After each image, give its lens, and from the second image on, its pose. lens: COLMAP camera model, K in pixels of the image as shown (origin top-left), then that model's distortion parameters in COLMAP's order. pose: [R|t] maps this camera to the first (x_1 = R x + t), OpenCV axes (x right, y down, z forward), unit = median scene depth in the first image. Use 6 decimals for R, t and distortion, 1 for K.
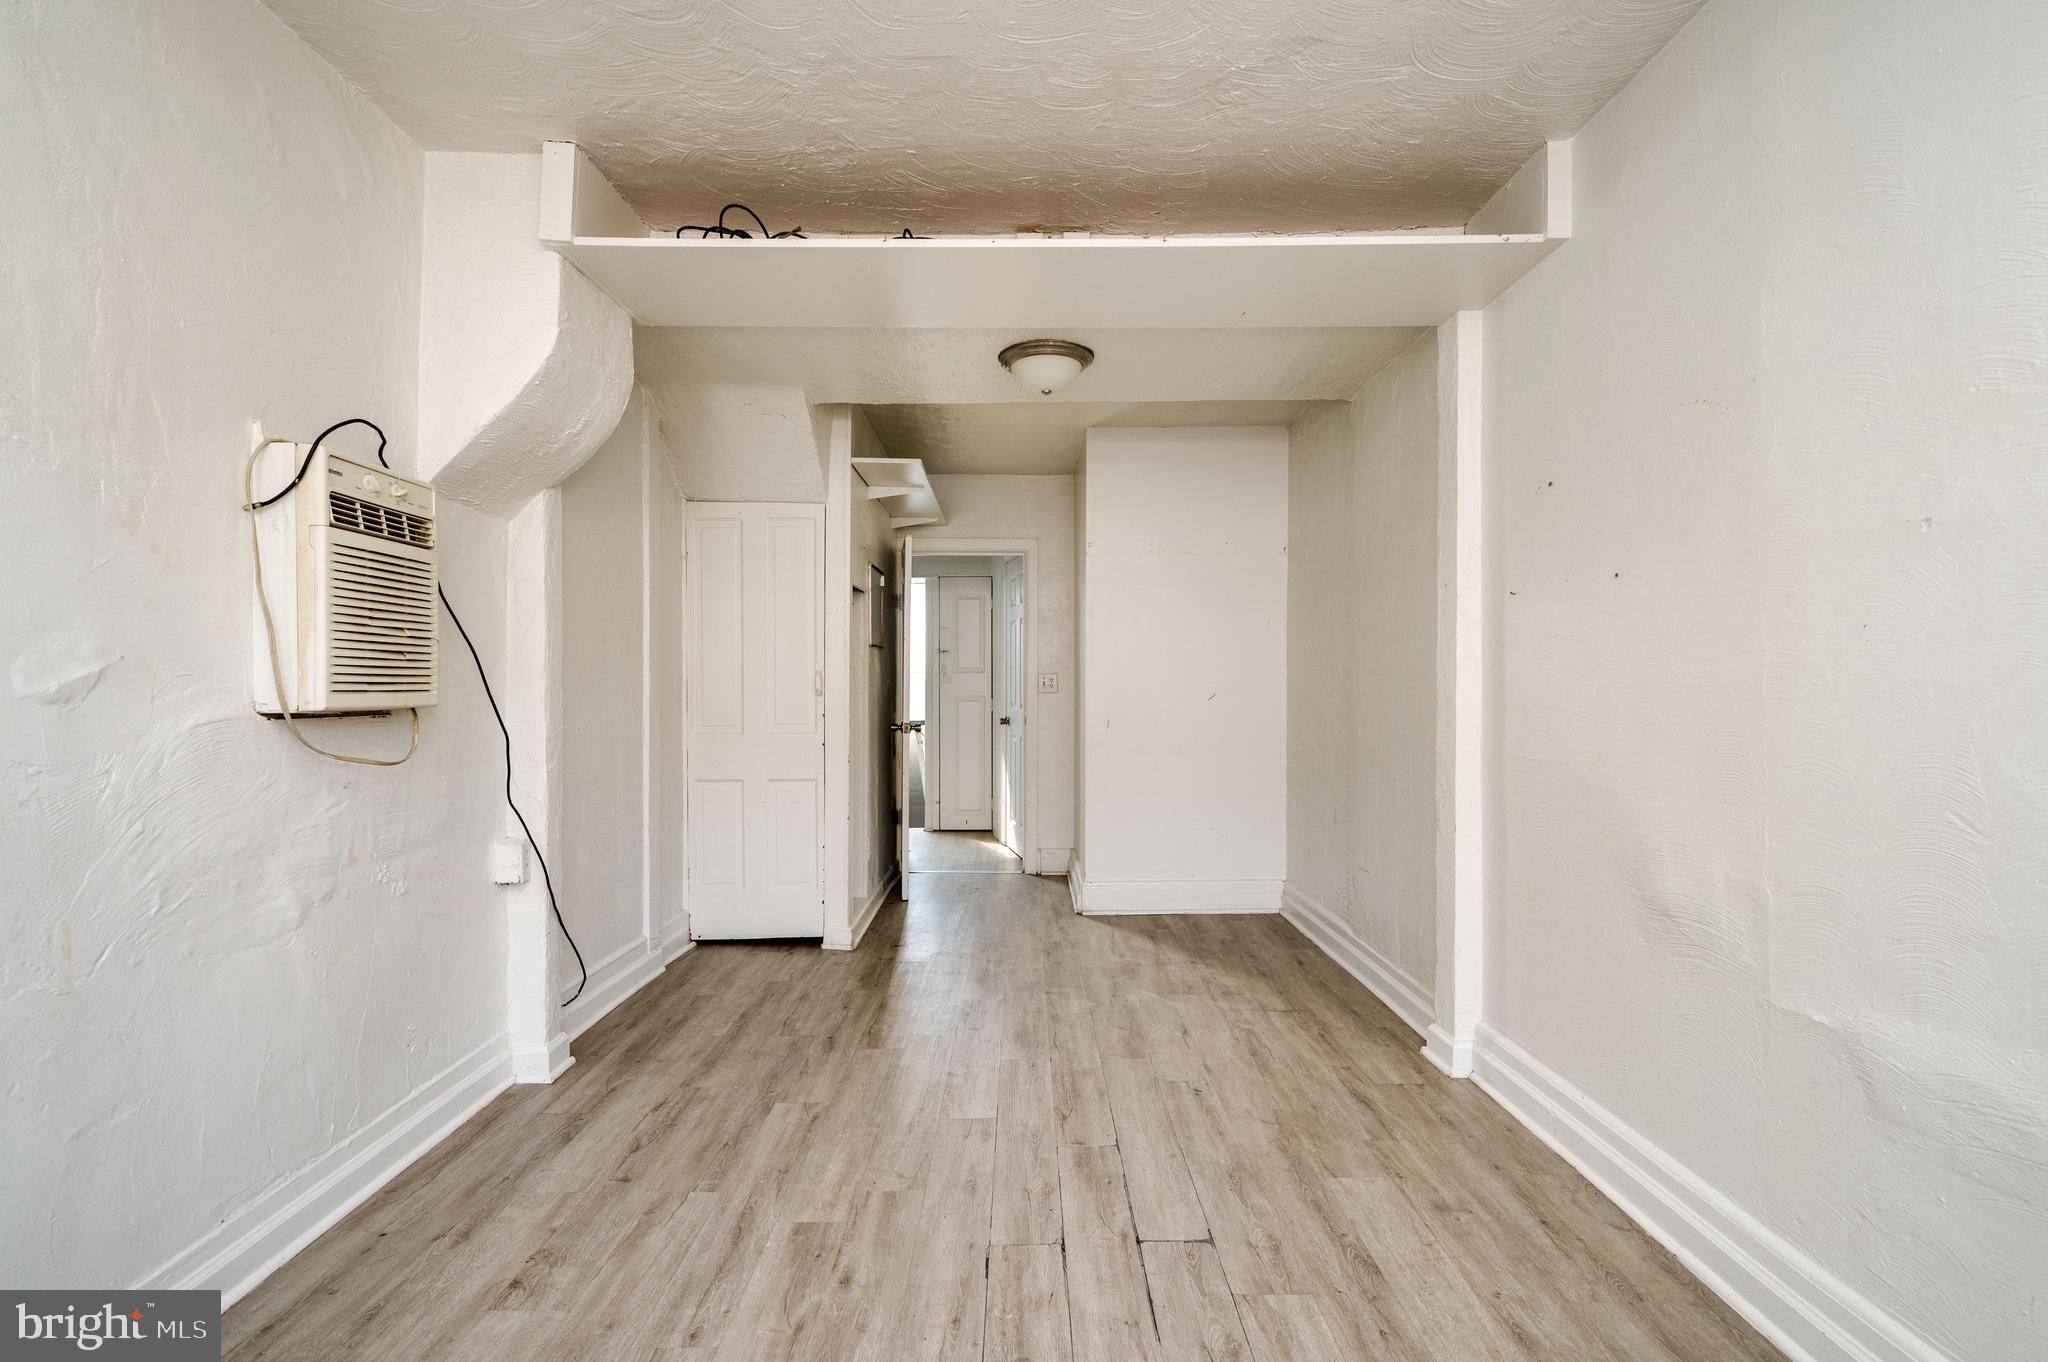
lens RADIAL K [[904.7, 0, 1024.0], [0, 904.7, 681.0], [0, 0, 1]] dist [-0.000539, -0.000352]
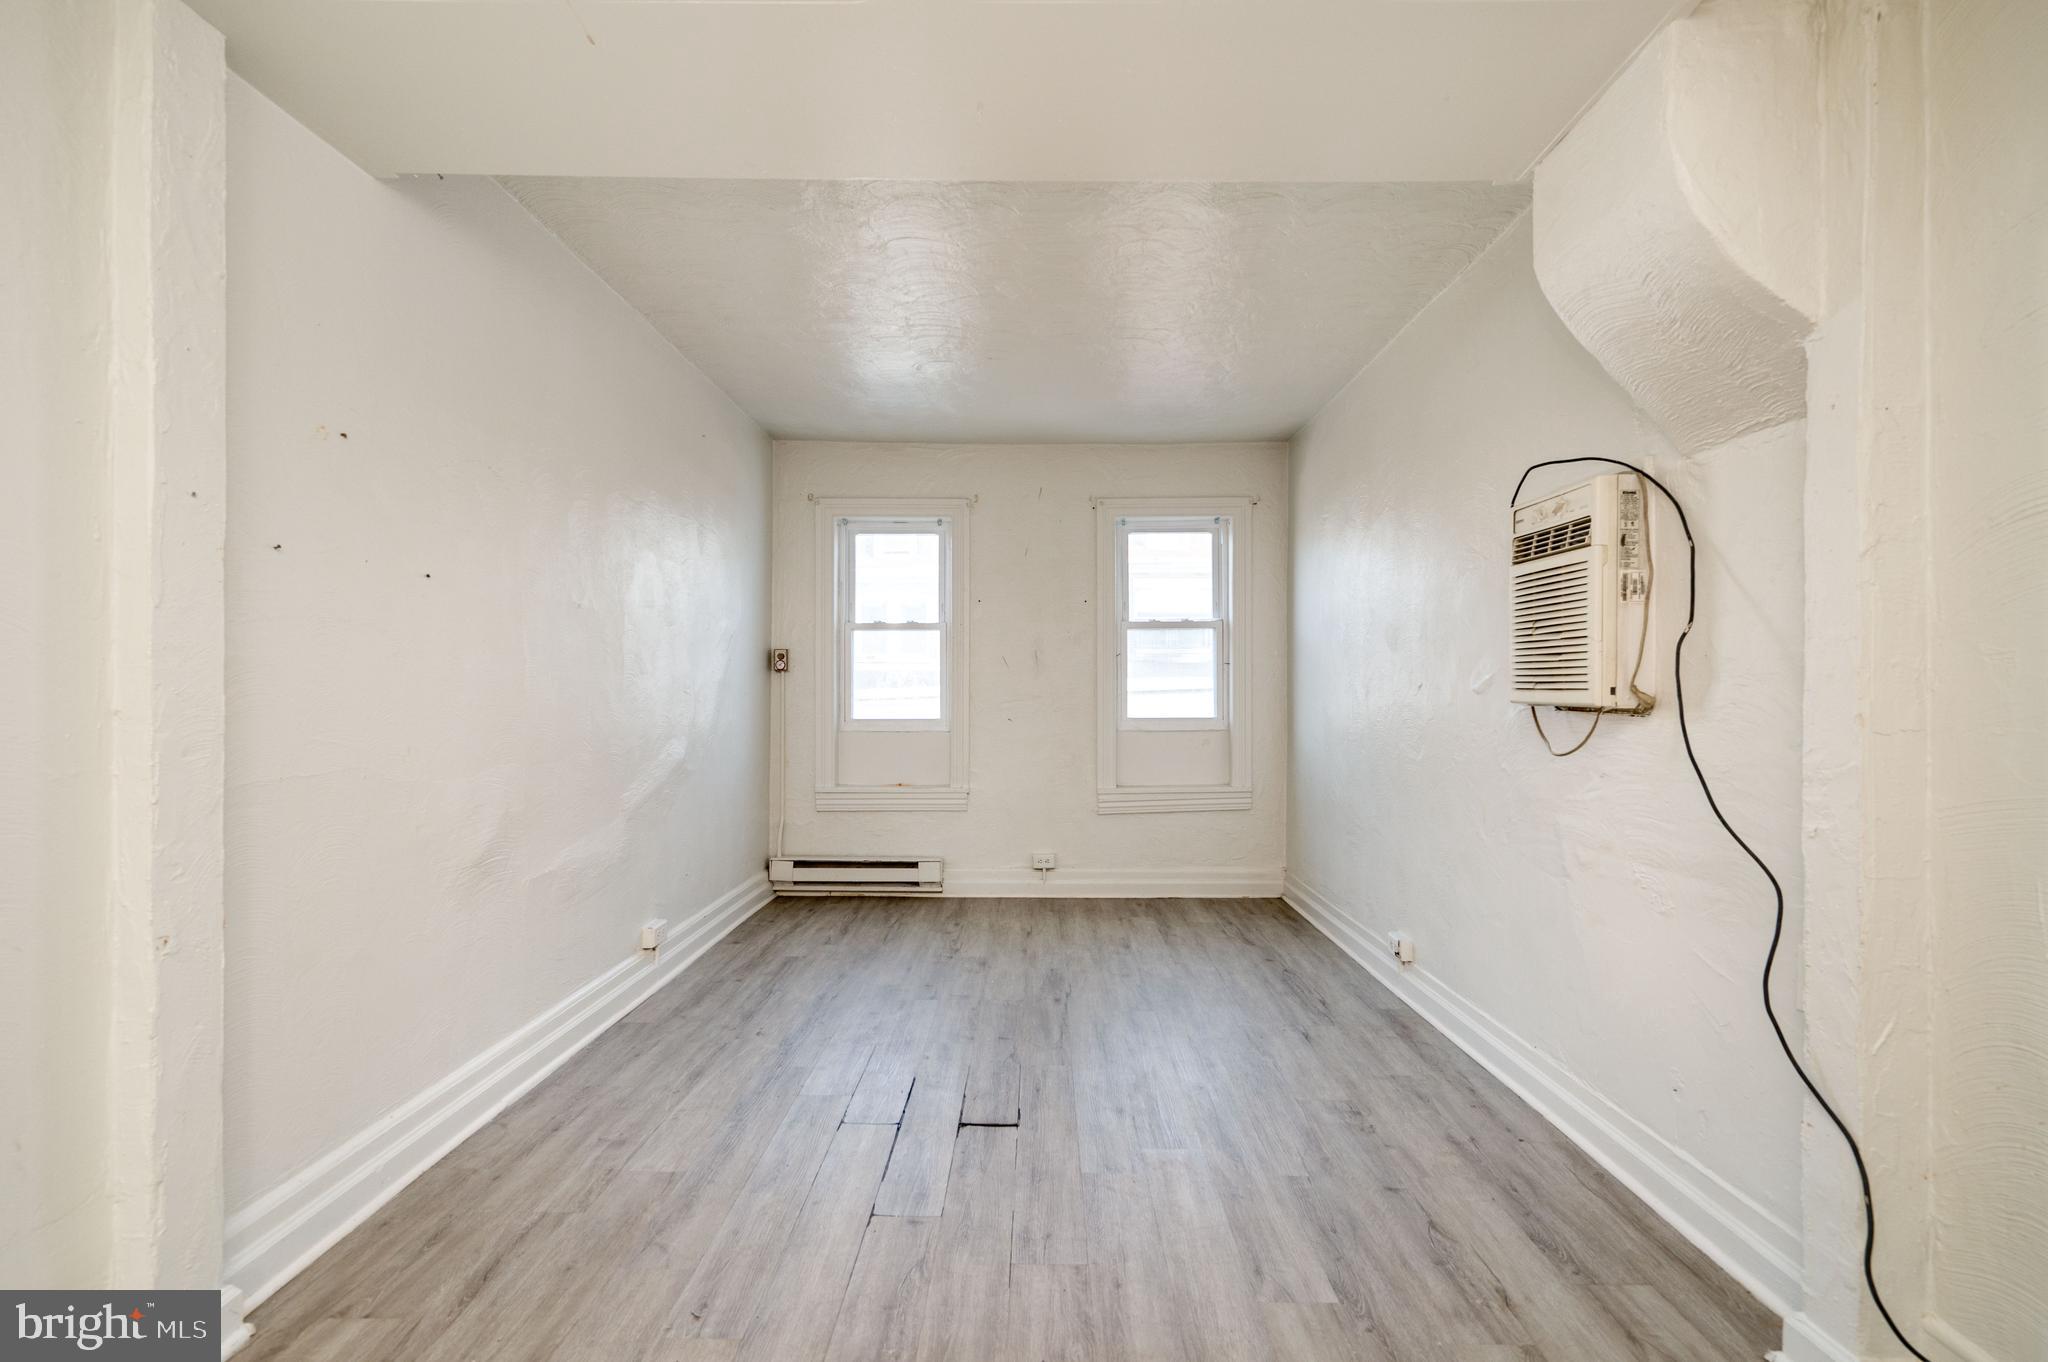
lens RADIAL K [[904.7, 0, 1024.0], [0, 904.7, 681.0], [0, 0, 1]] dist [-0.000539, -0.000352]
pose [[-0.999810, -0.002025, 0.019380, -0.044919], [-0.002242, 0.999935, -0.011191, 0.010258], [-0.019356, -0.011233, -0.999750, 1.449071]]
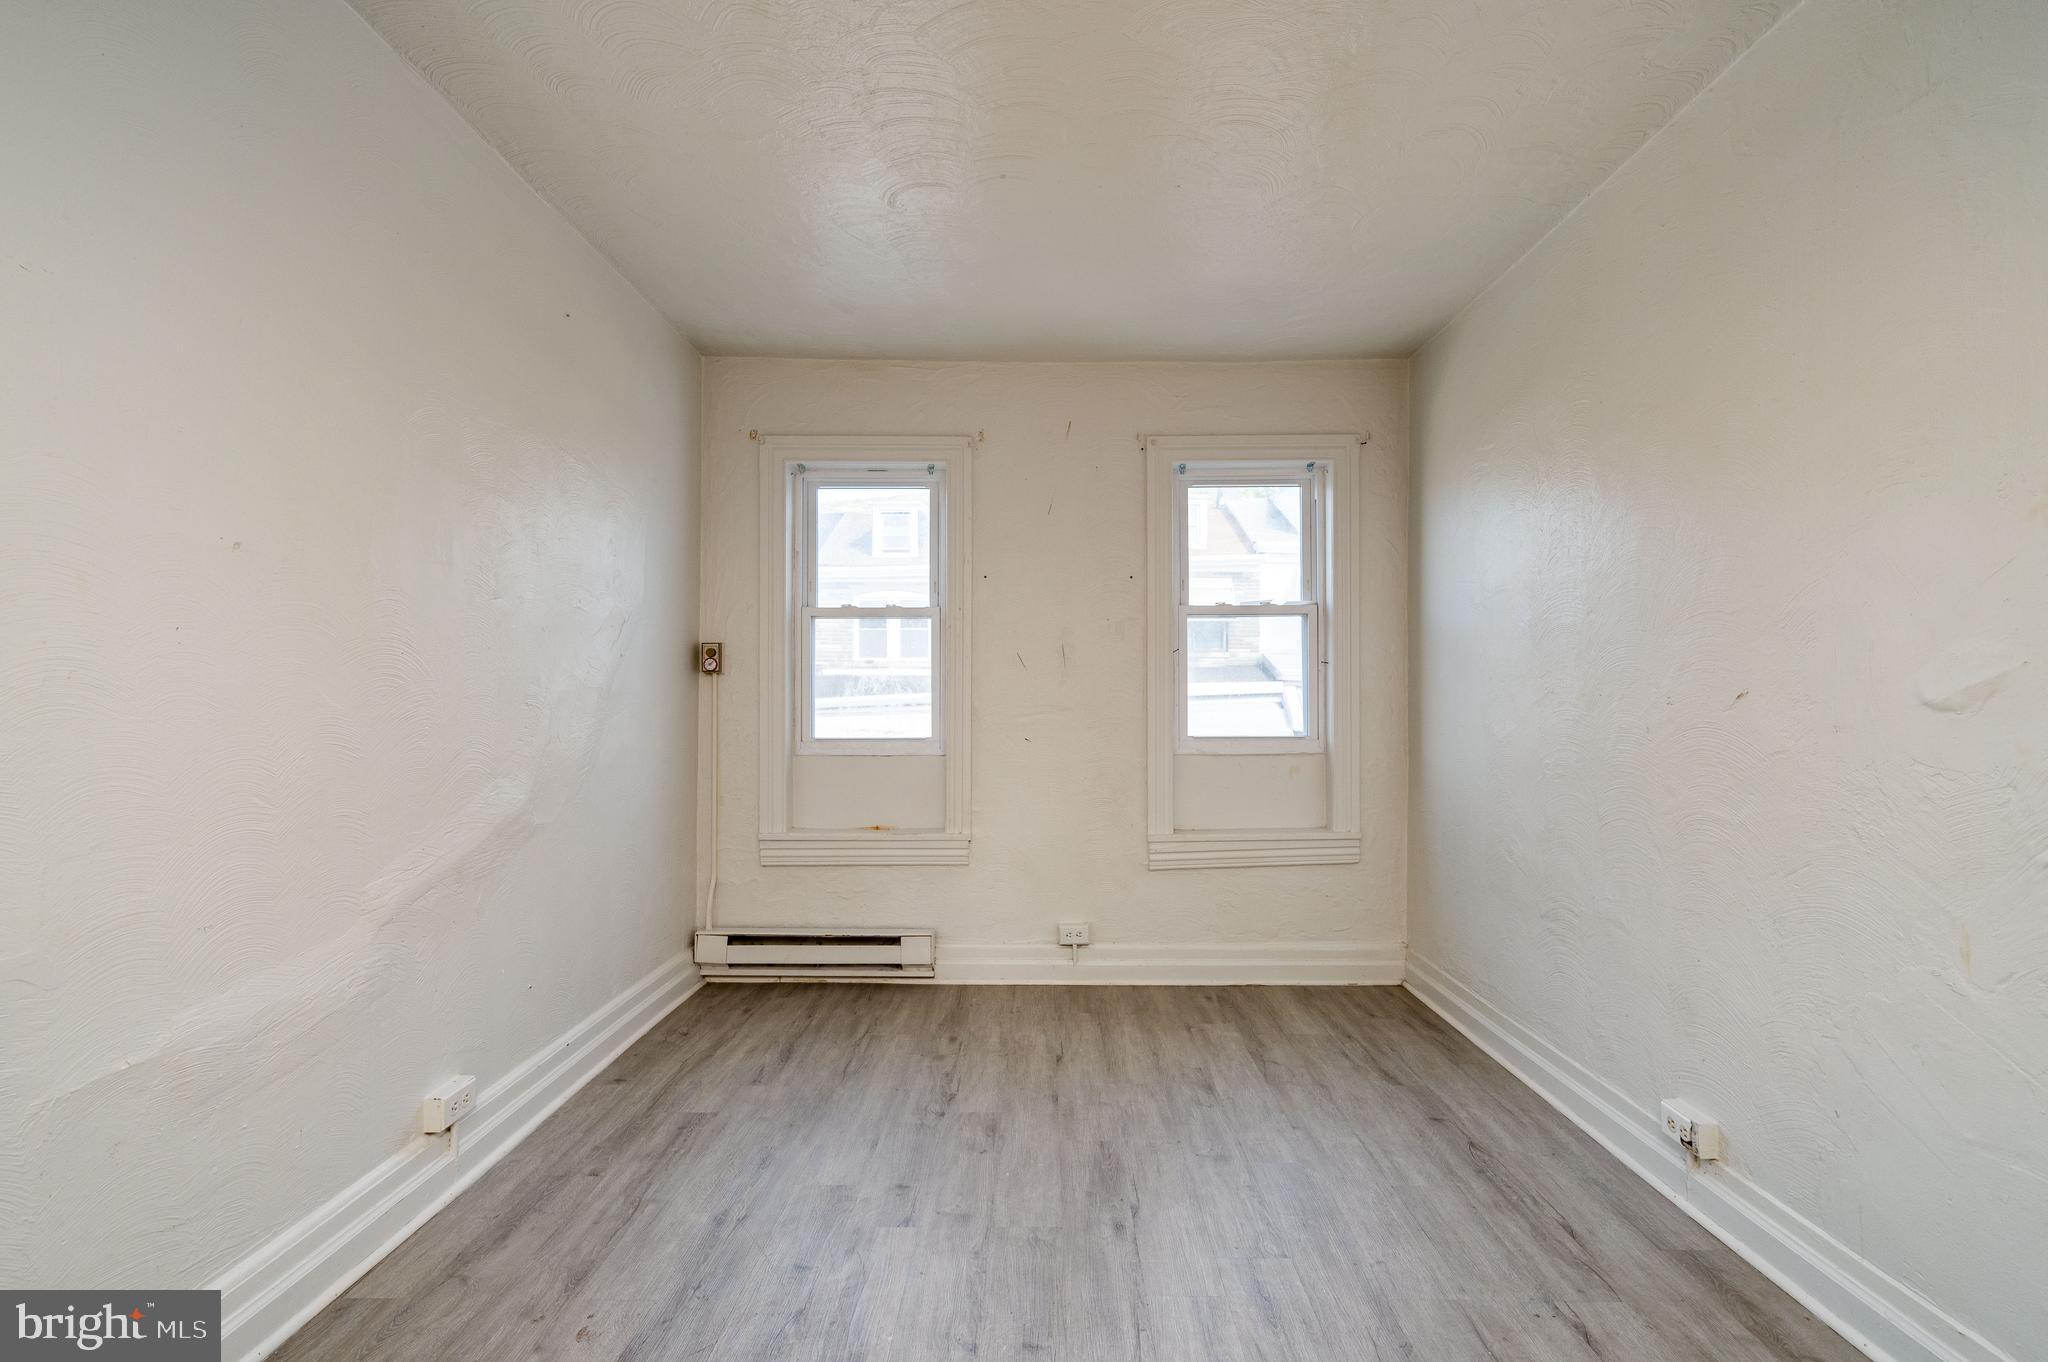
lens RADIAL K [[879.8, 0, 1048.4], [0, 879.8, 689.2], [0, 0, 1]] dist [0.000175, -0.000150]
pose [[-0.999988, -0.001874, -0.004442, -0.009417], [-0.001839, 0.999968, -0.007832, 0.004475], [0.004457, -0.007824, -0.999959, 0.960107]]
